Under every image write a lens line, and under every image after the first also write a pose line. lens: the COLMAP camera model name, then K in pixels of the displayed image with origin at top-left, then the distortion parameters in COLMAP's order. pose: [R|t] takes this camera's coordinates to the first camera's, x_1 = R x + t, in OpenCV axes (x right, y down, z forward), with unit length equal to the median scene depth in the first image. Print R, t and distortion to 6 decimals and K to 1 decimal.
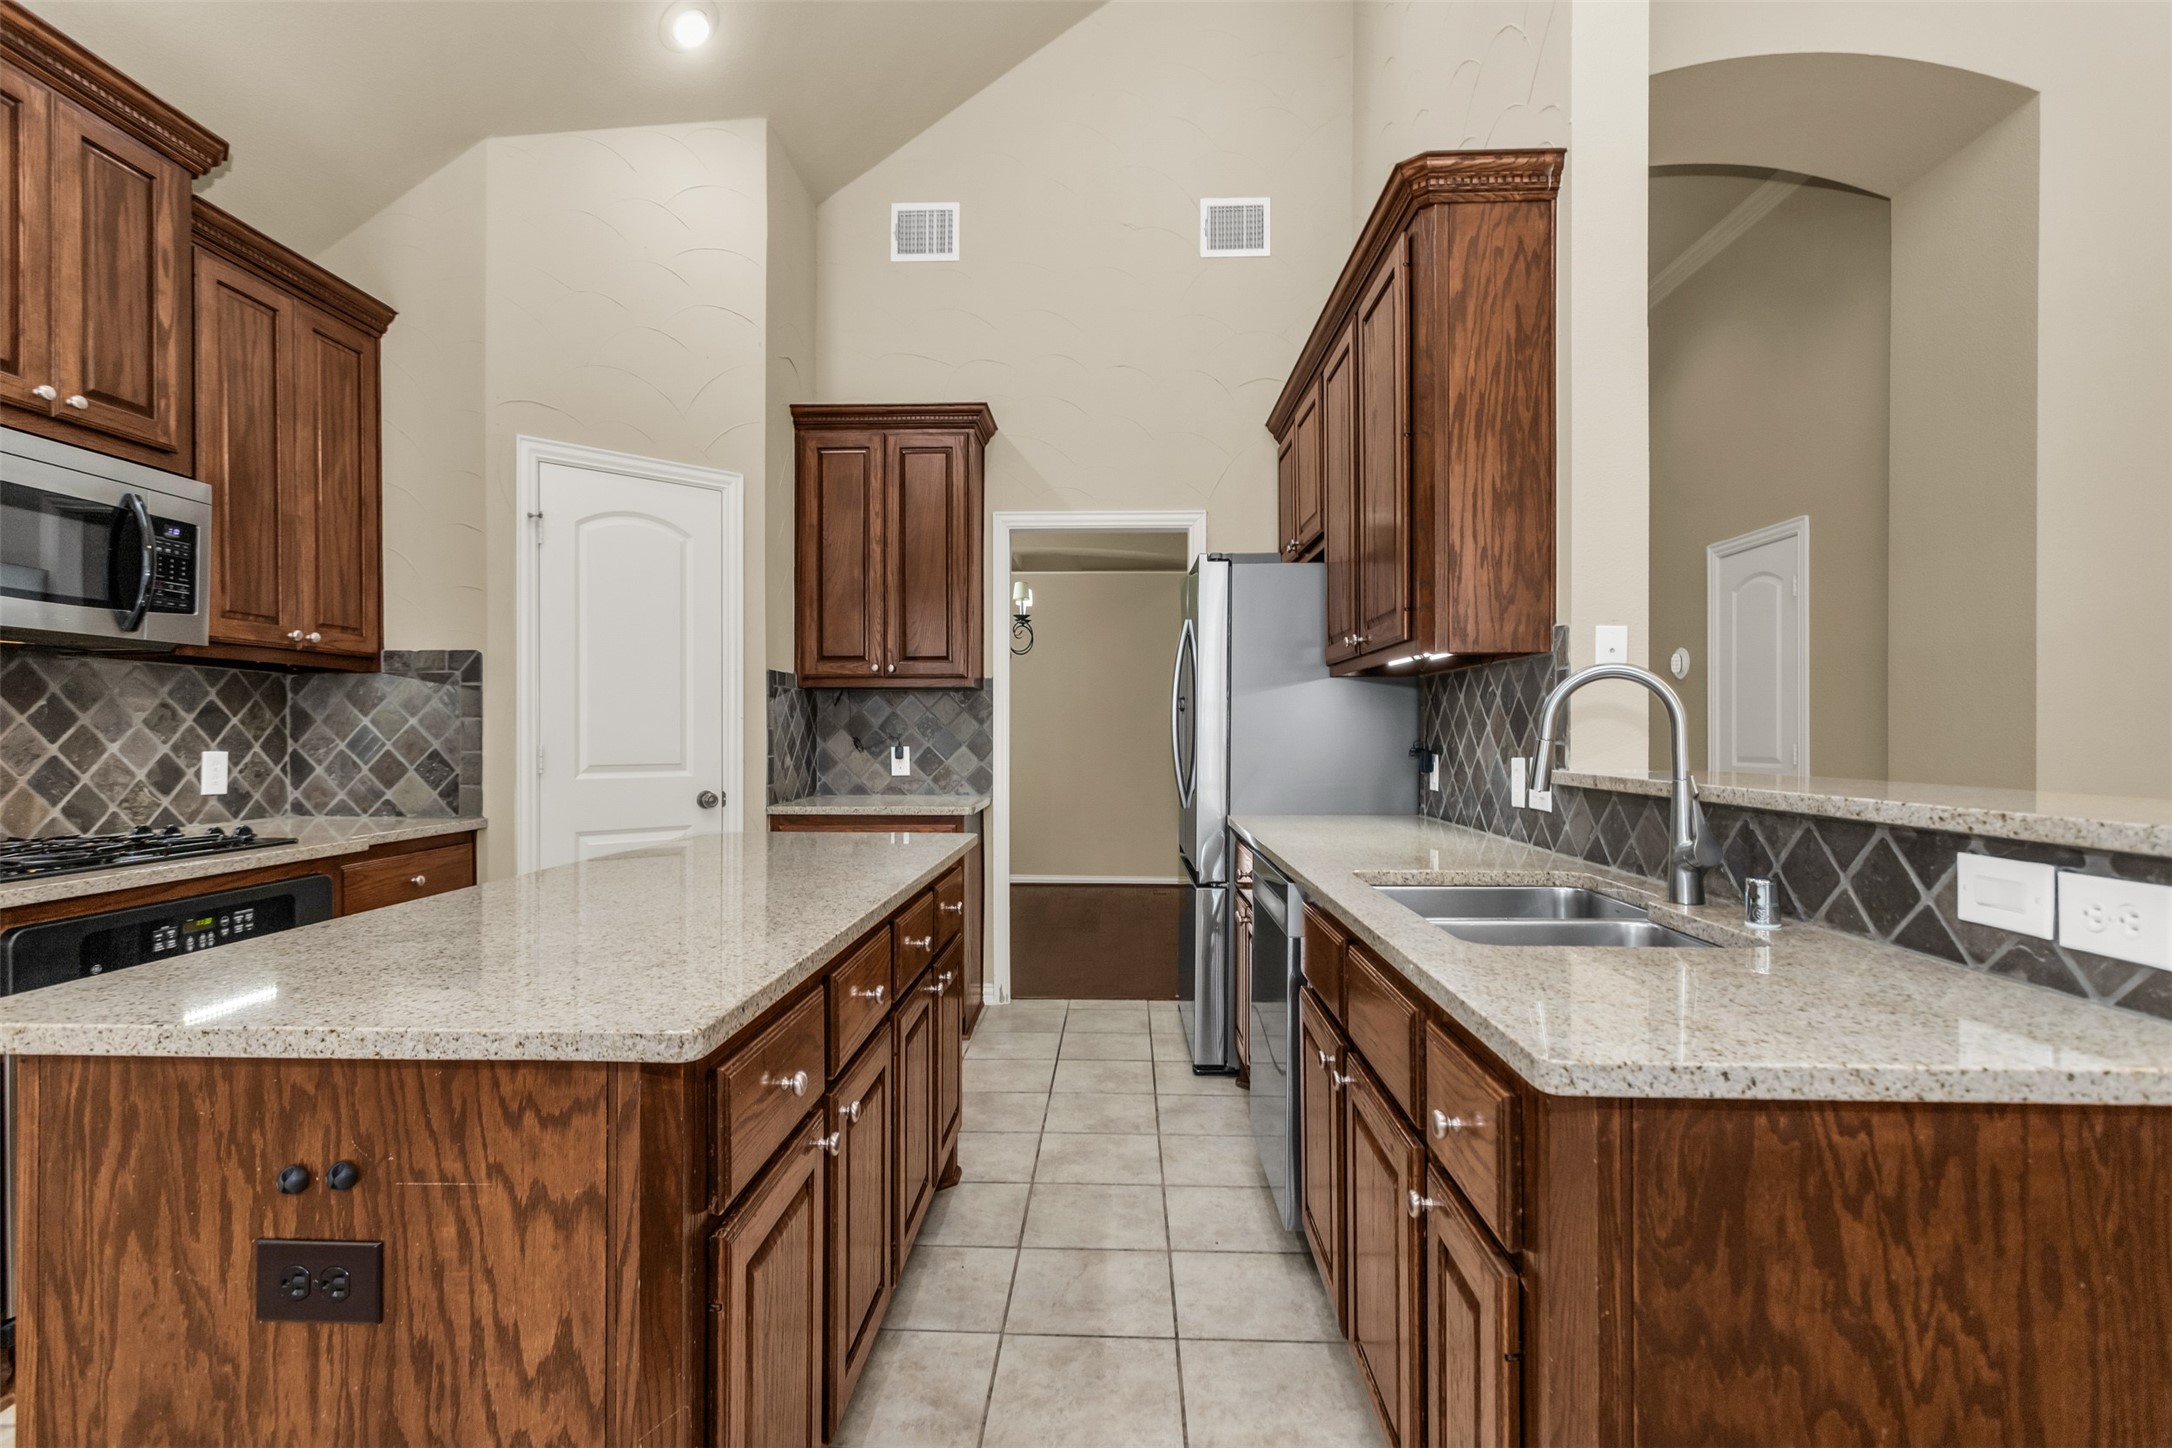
lens RADIAL K [[1049.5, 0, 1080.5], [0, 1049.5, 731.2], [0, 0, 1]] dist [0.003899, -0.000009]
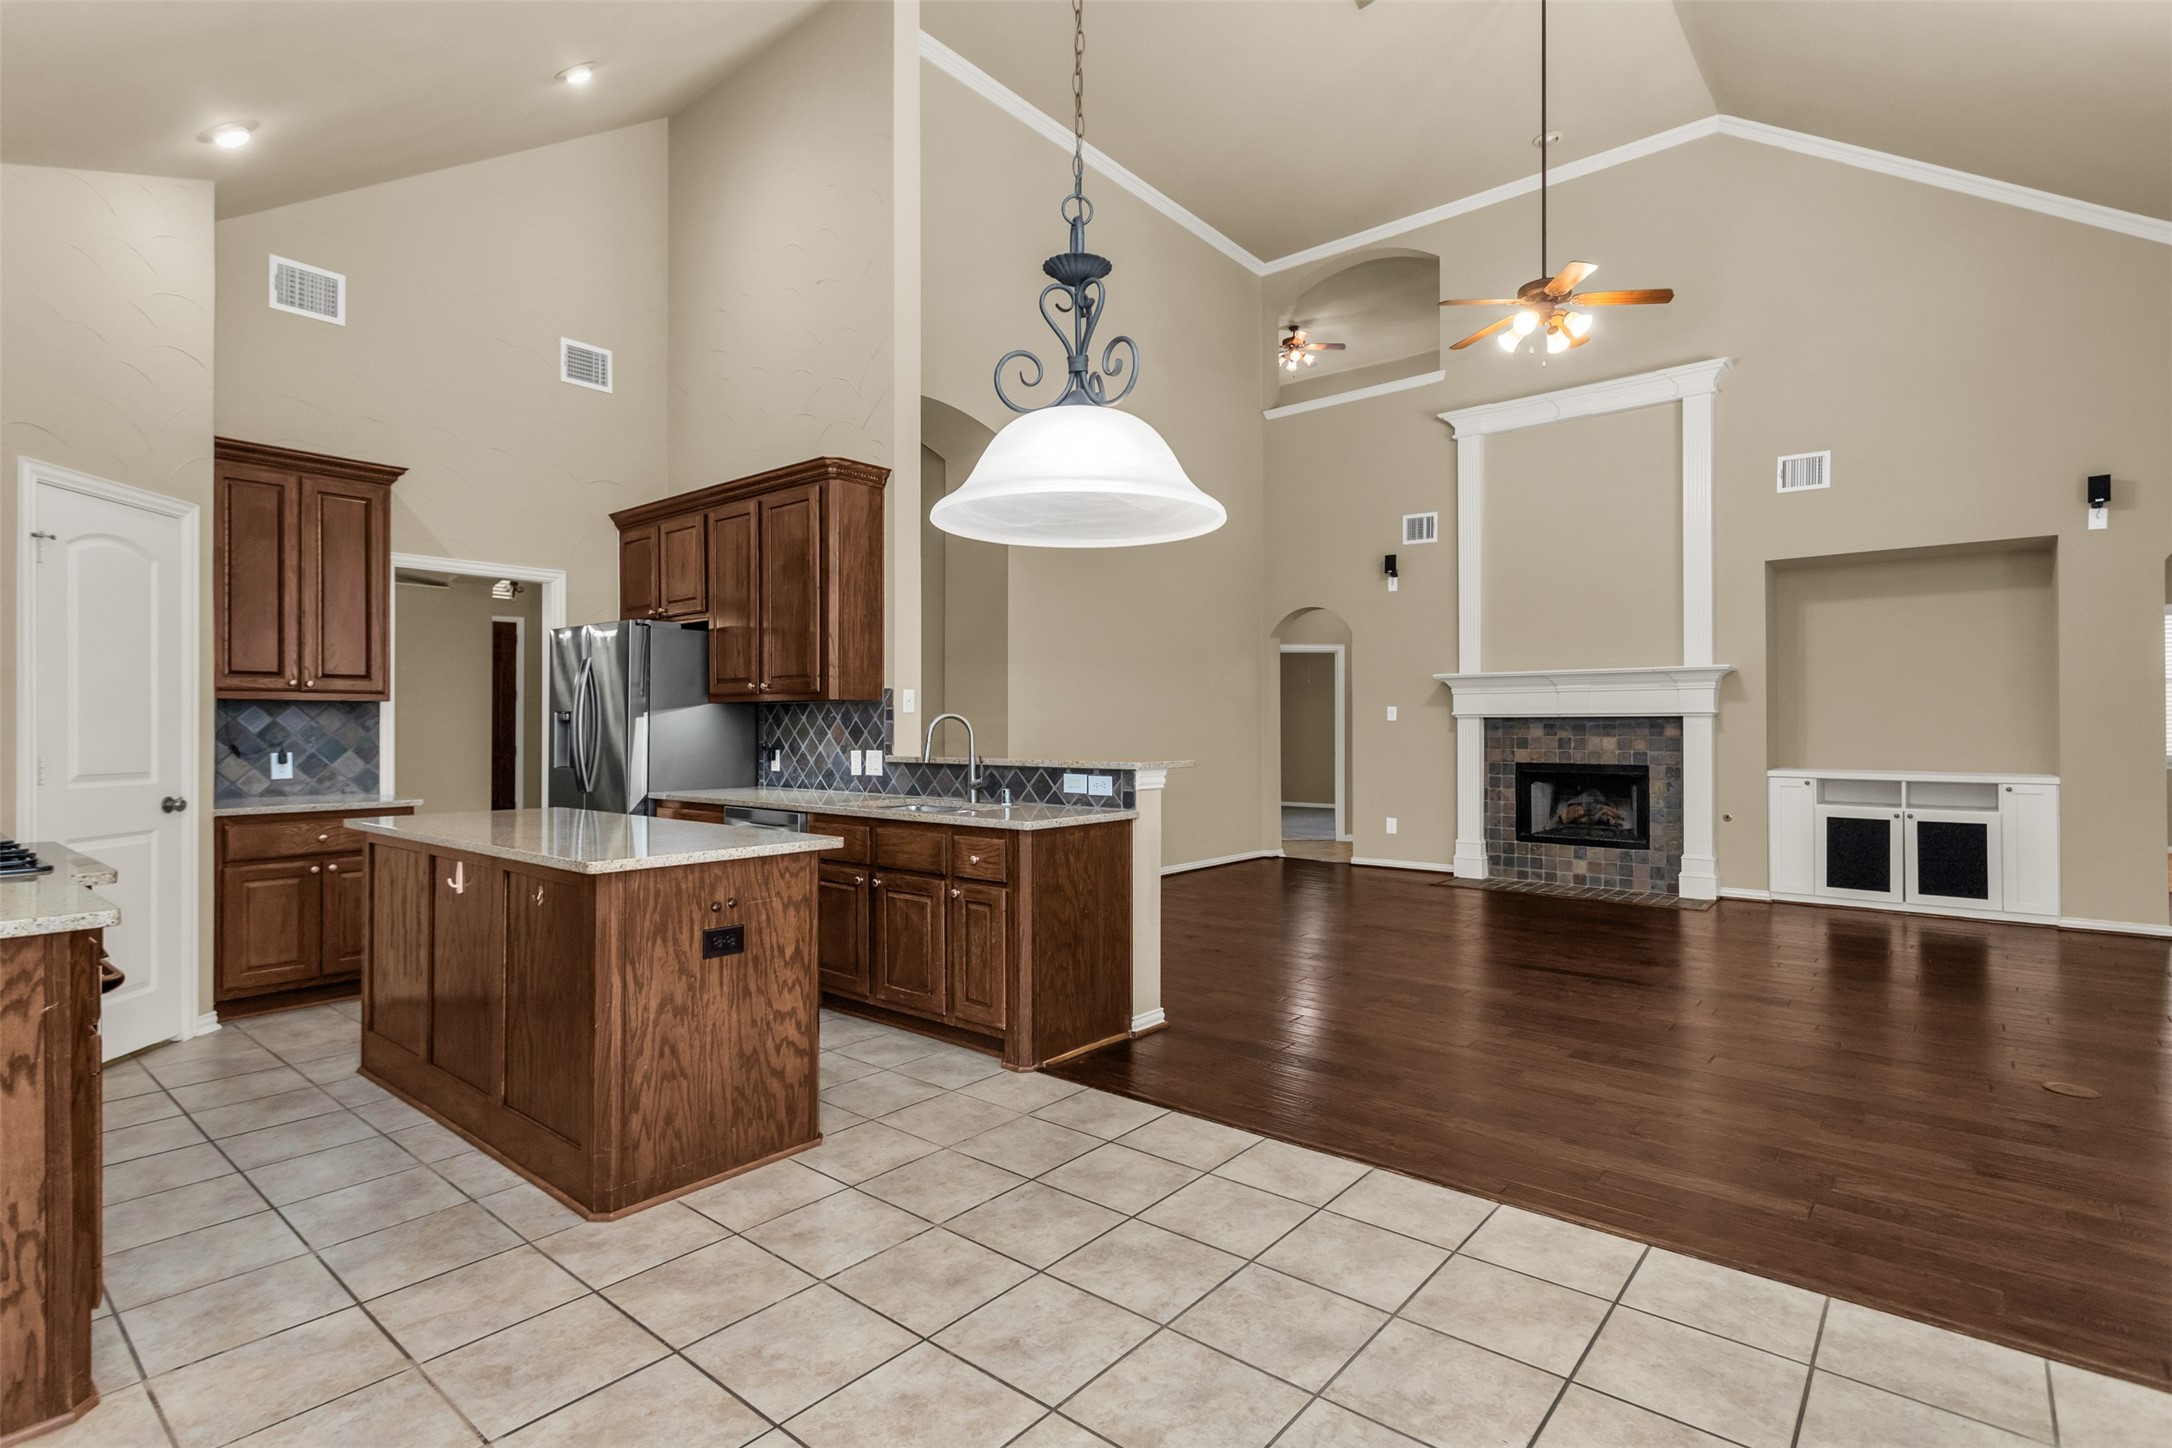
lens RADIAL K [[1042.2, 0, 1075.5], [0, 1042.2, 723.4], [0, 0, 1]] dist [0.001428, 0.000384]
pose [[0.615532, 0.001801, 0.788110, -0.736521], [0.000973, 0.999995, -0.003046, -0.016459], [-0.788111, 0.002641, 0.615528, -0.459917]]
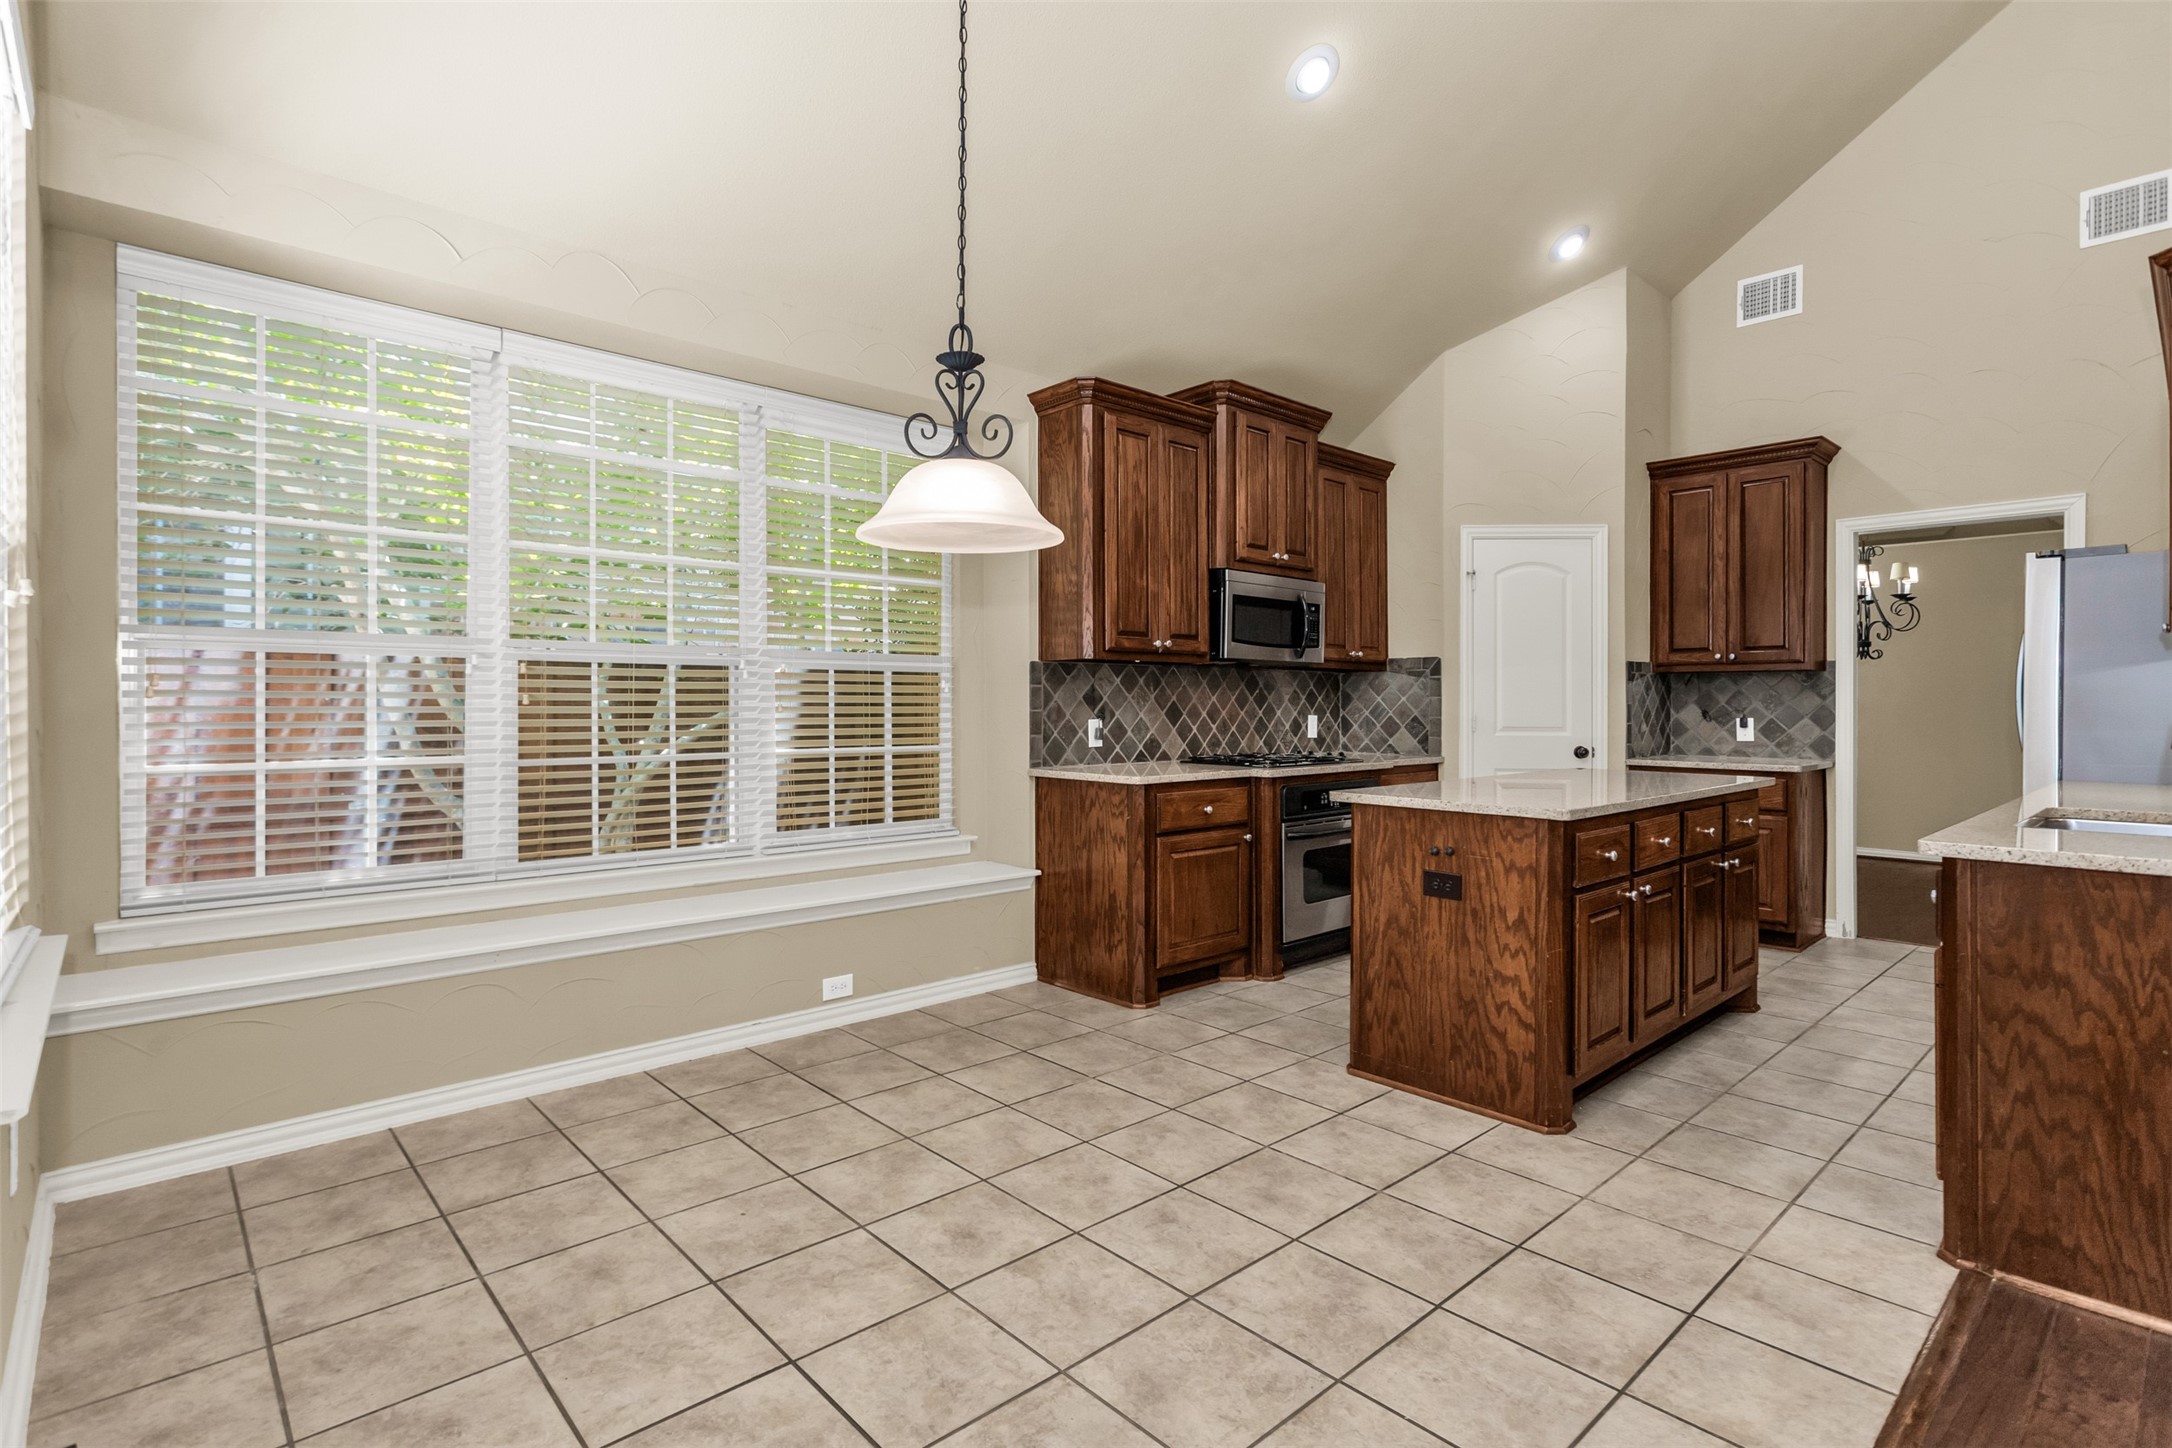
lens RADIAL K [[1048.2, 0, 1086.6], [0, 1048.2, 700.8], [0, 0, 1]] dist [0.003149, 0.001057]
pose [[0.703661, 0.000018, -0.710535, 0.228637], [-0.001553, 0.999998, -0.001512, -0.003344], [0.710534, 0.002168, 0.703660, -0.598113]]
